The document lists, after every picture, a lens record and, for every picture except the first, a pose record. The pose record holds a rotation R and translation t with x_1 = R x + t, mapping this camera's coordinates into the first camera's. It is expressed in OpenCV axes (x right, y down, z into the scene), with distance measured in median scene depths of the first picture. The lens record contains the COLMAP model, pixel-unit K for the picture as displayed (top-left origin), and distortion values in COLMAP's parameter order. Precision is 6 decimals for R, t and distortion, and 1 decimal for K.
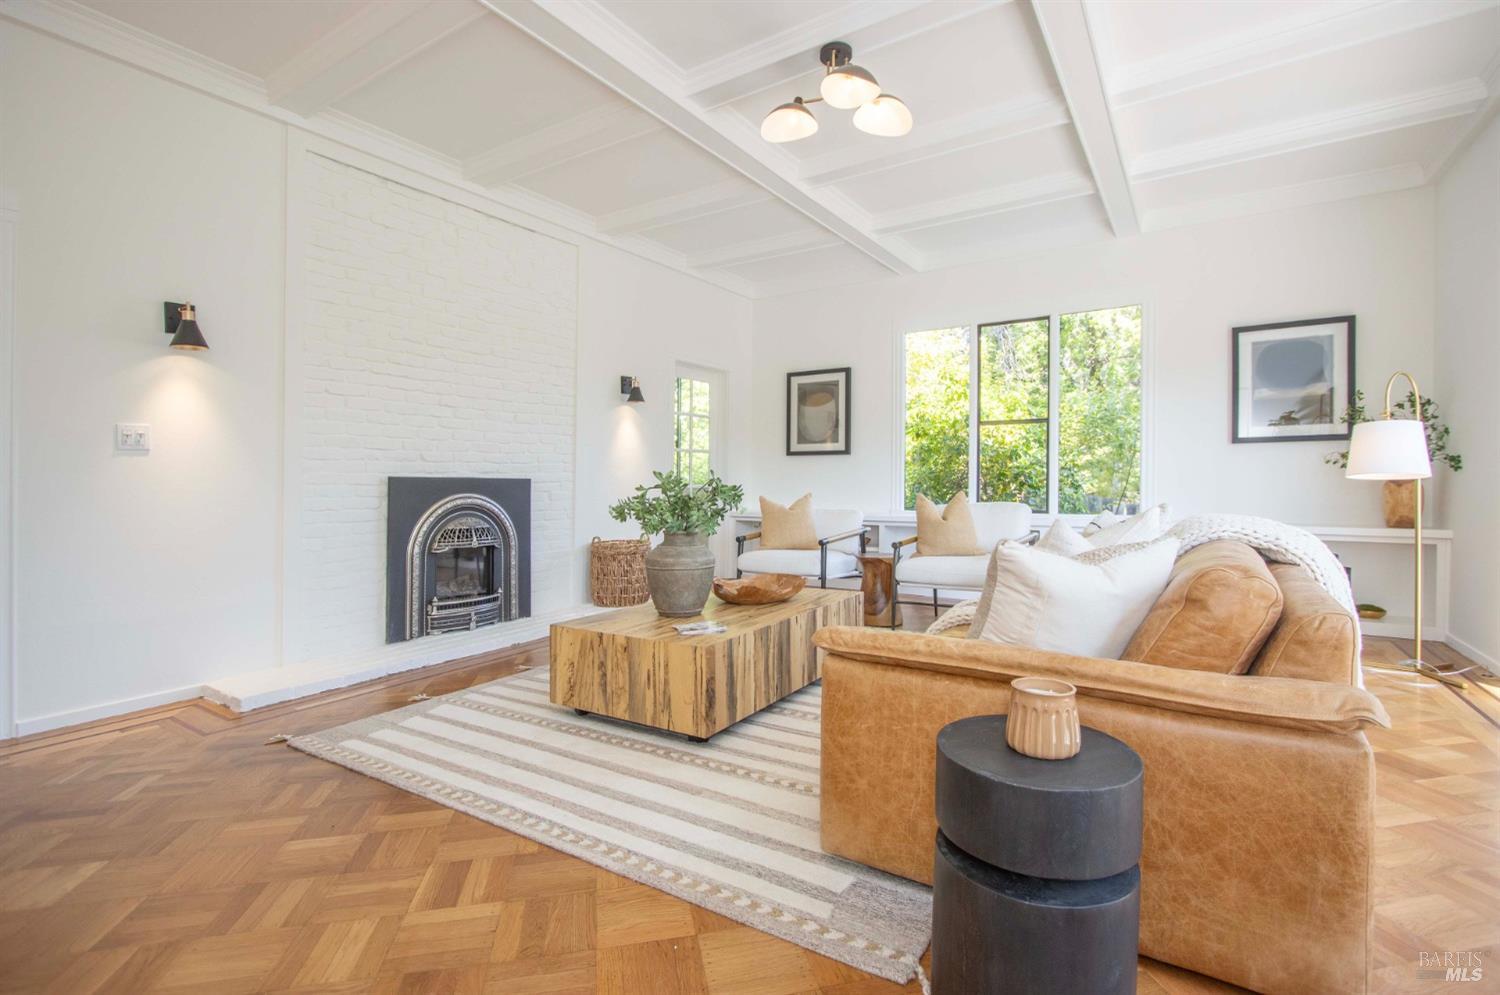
lens RADIAL K [[700.0, 0, 747.1], [0, 700.0, 503.0], [0, 0, 1]] dist [0.000496, 0.000164]
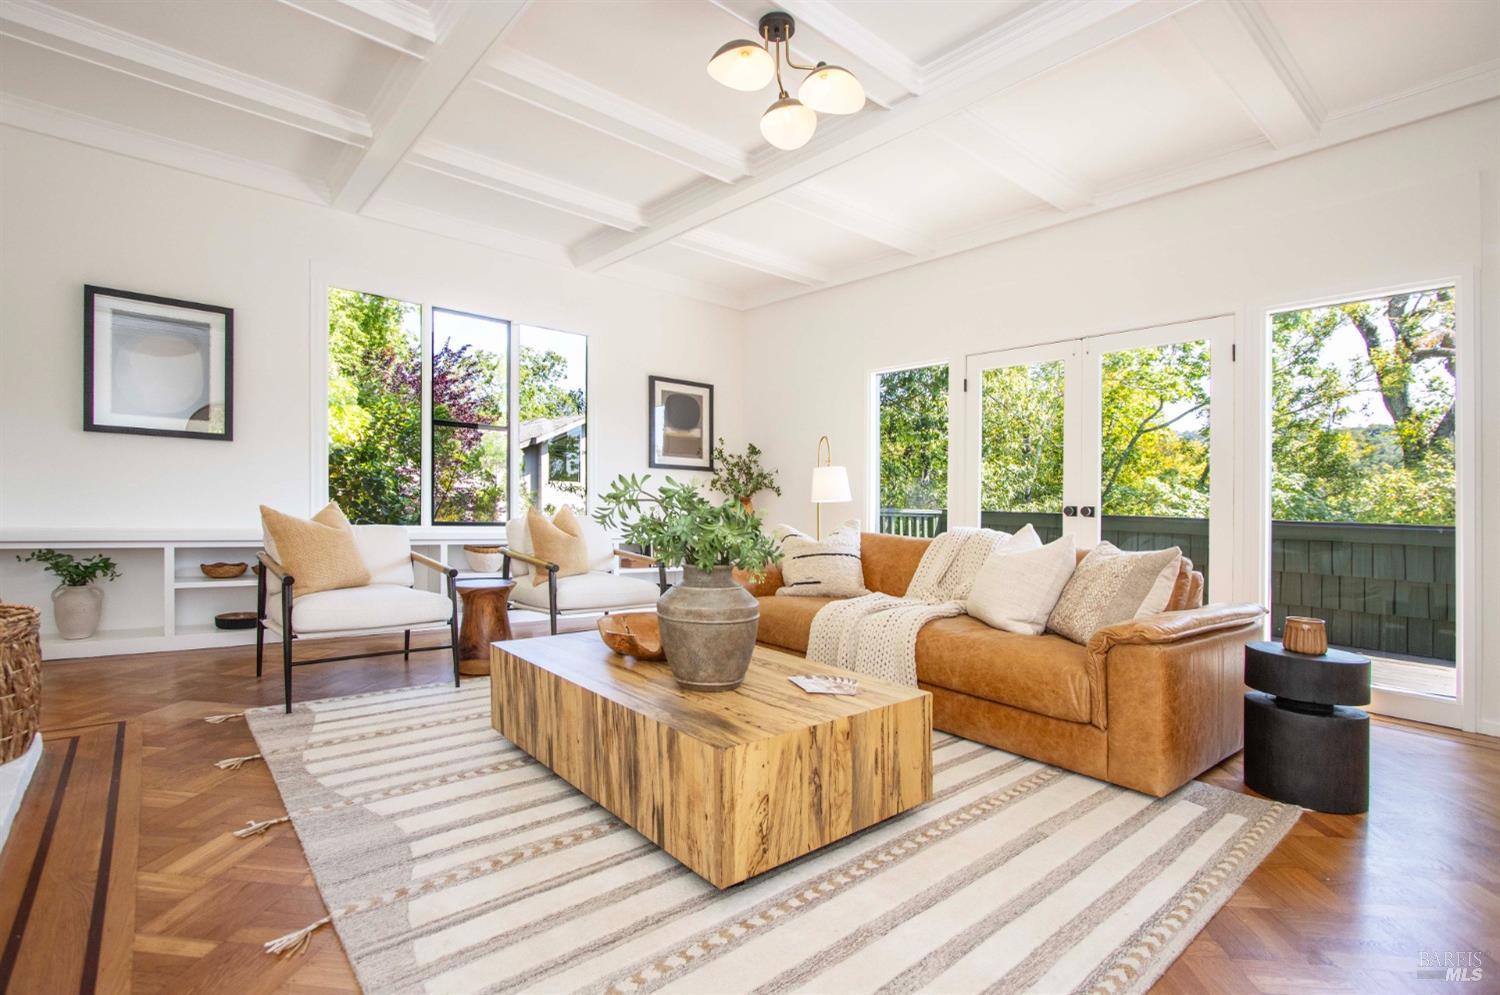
lens RADIAL K [[700.0, 0, 747.1], [0, 700.0, 503.0], [0, 0, 1]] dist [0.000496, 0.000164]
pose [[0.284424, 0.010489, 0.958641, -0.879334], [-0.003754, 0.999945, -0.009827, -0.018129], [-0.958691, -0.000803, 0.284447, 0.892678]]
